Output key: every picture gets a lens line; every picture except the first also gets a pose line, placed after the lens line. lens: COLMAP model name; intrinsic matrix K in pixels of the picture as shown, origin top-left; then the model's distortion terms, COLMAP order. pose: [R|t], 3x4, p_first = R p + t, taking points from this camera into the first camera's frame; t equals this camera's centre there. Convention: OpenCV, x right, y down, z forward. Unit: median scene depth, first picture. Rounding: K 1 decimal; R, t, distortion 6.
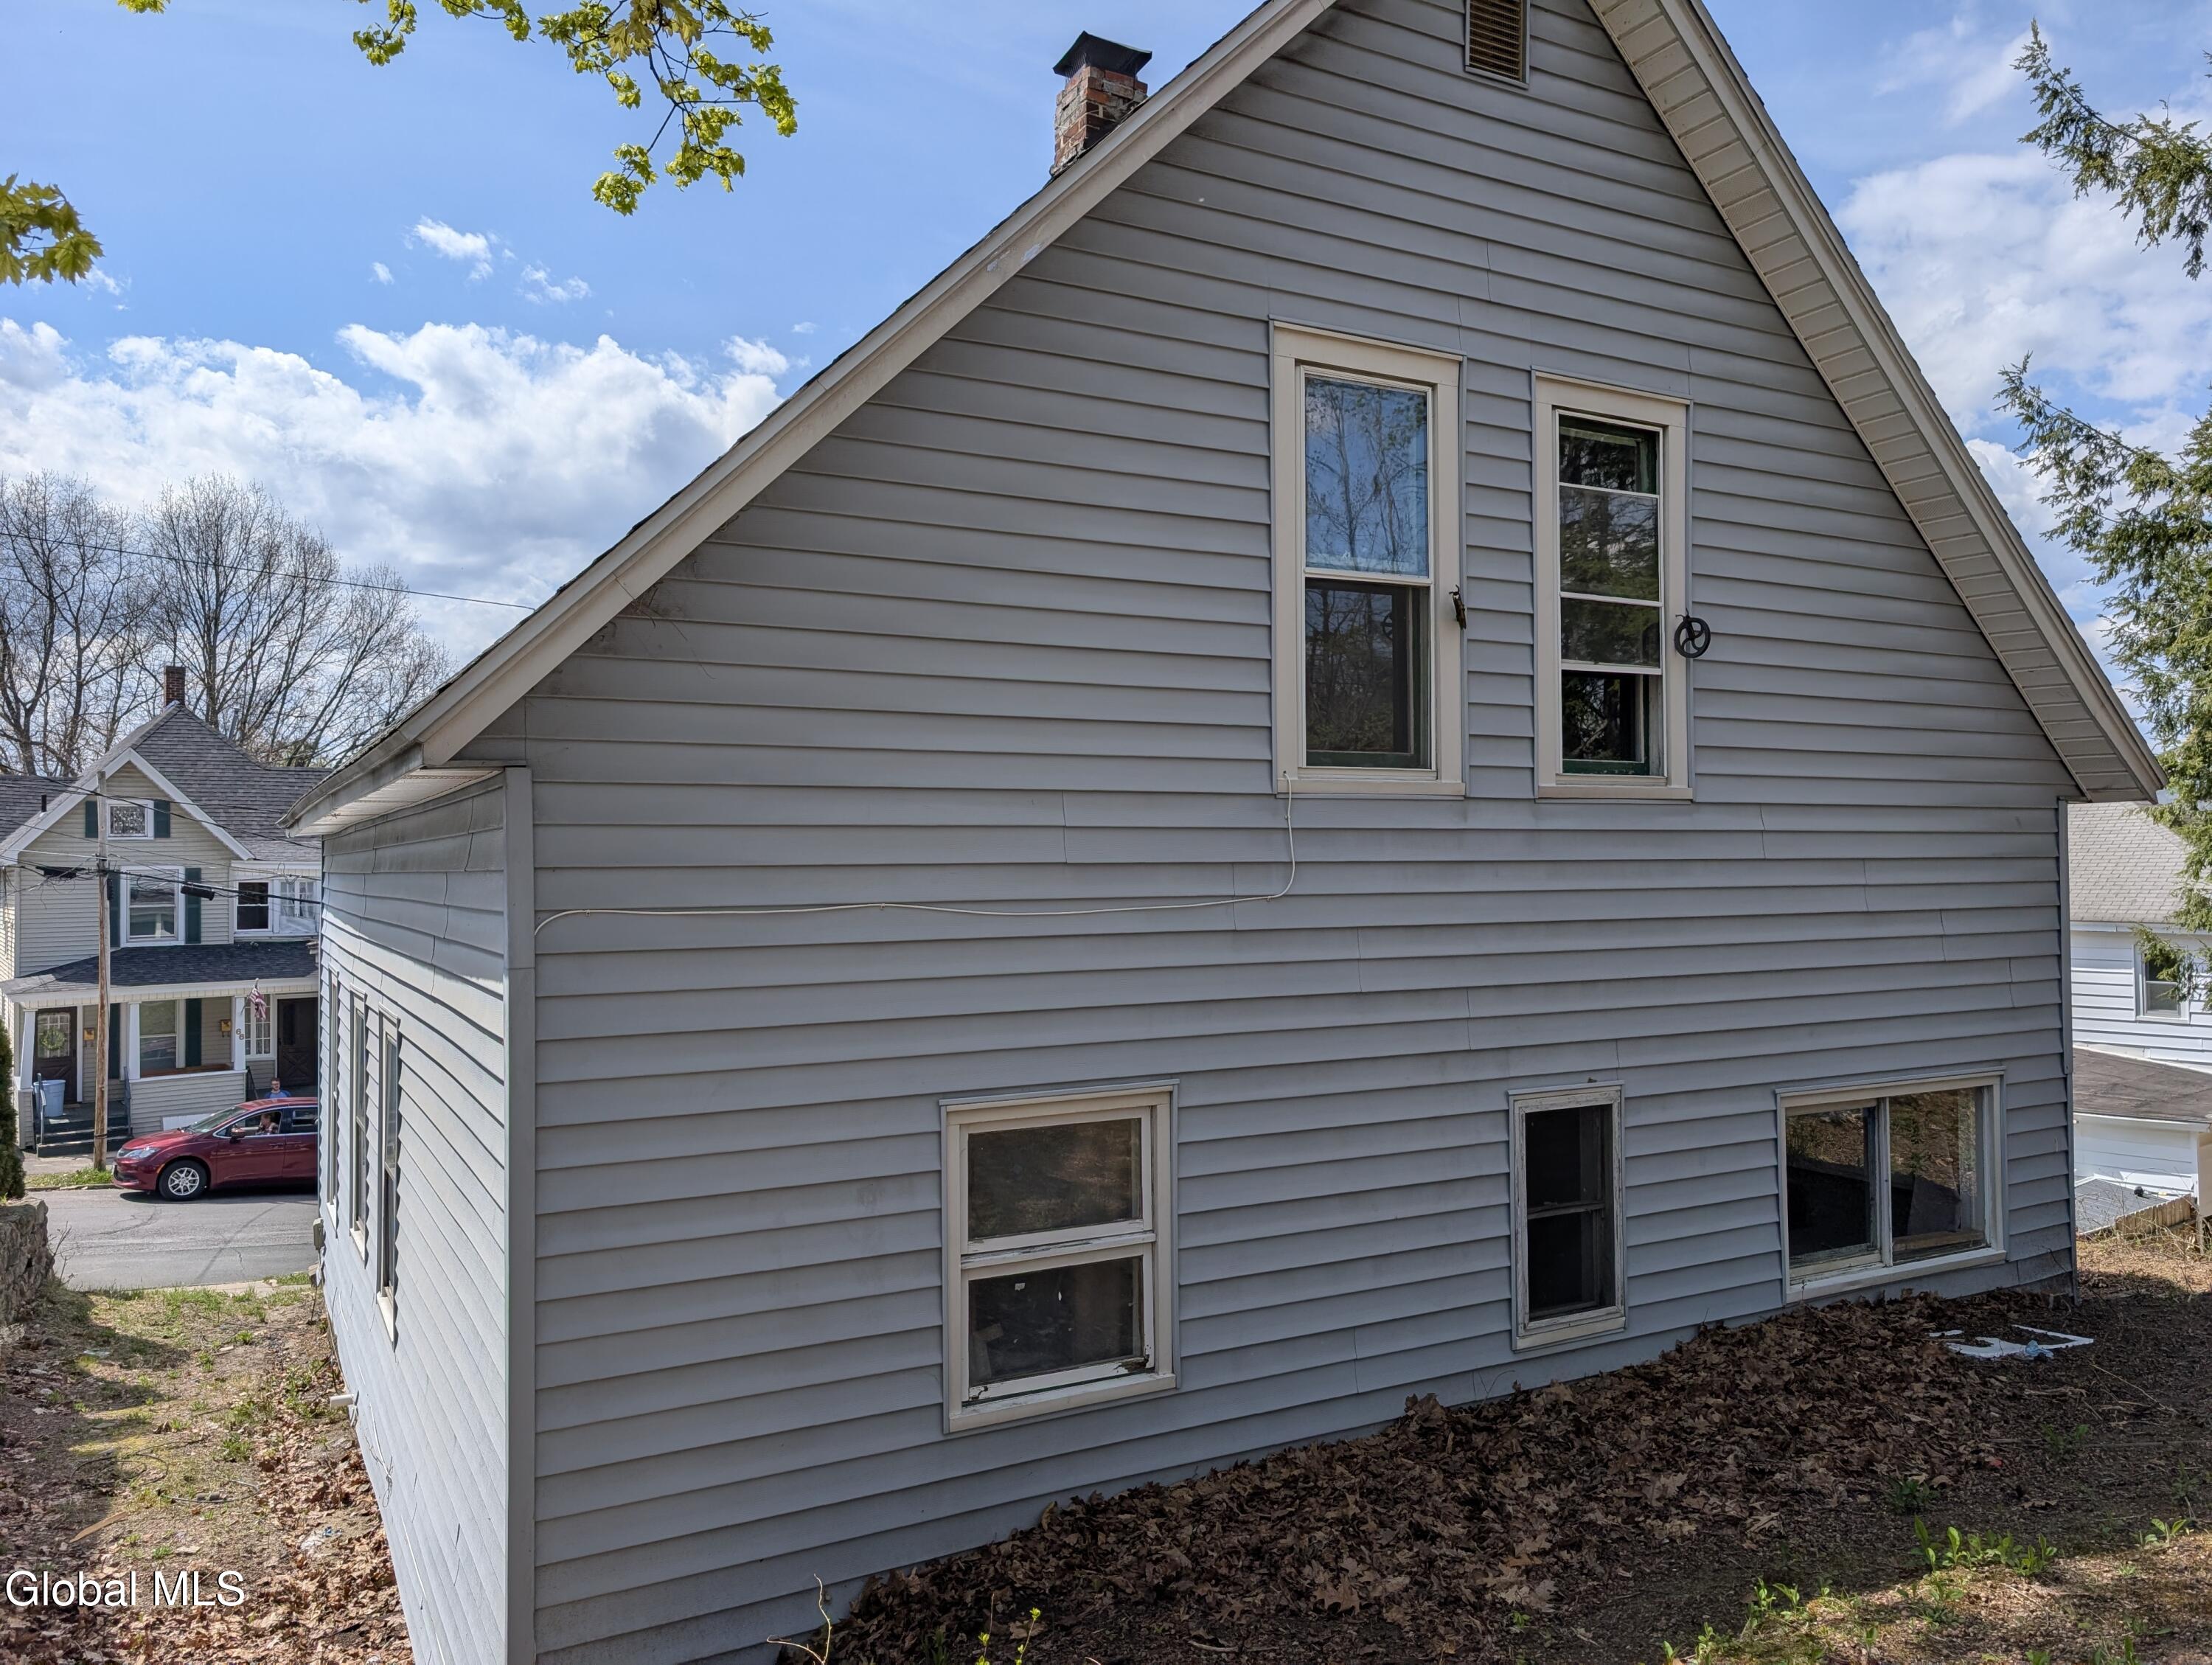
lens RADIAL K [[1602.6, 0, 1106.0], [0, 1602.6, 832.5], [0, 0, 1]] dist [-0.004745, -0.002174]
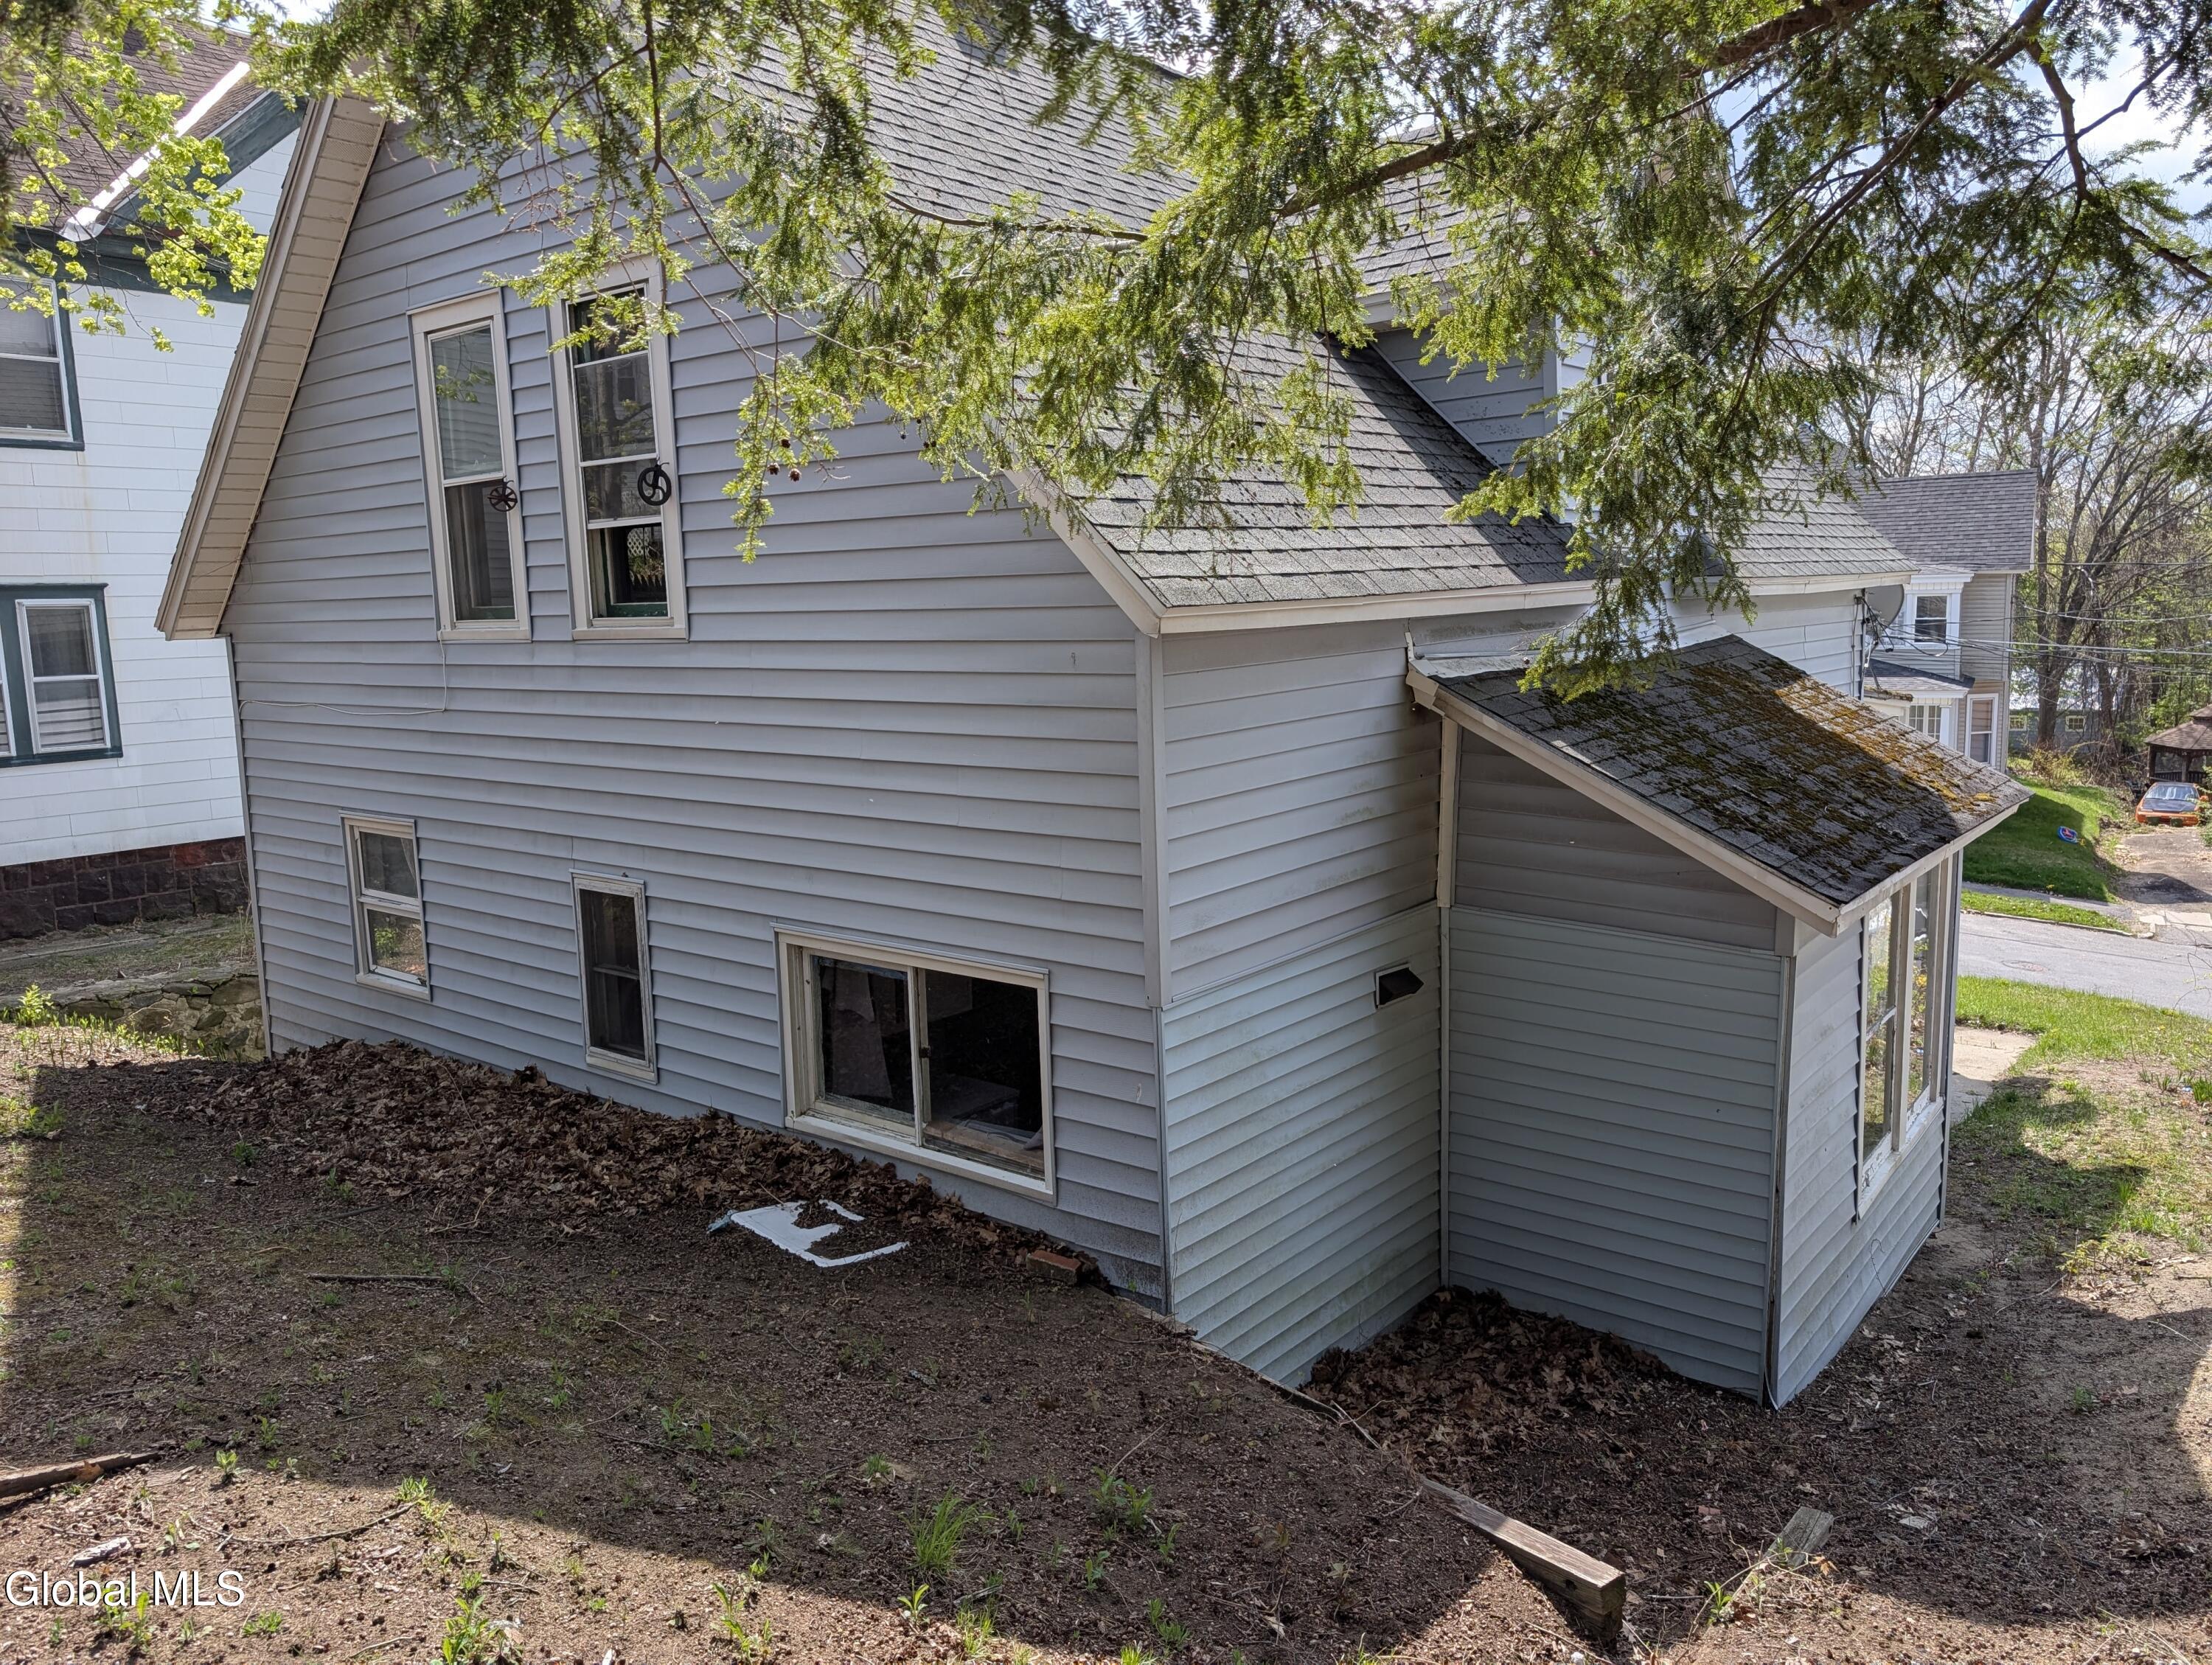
lens RADIAL K [[1602.6, 0, 1106.0], [0, 1602.6, 832.5], [0, 0, 1]] dist [-0.004745, -0.002174]
pose [[0.384023, 0.134755, -0.913437, 1.592305], [0.041522, 0.985771, 0.162883, -0.060269], [0.922389, -0.100478, 0.372964, 0.917835]]
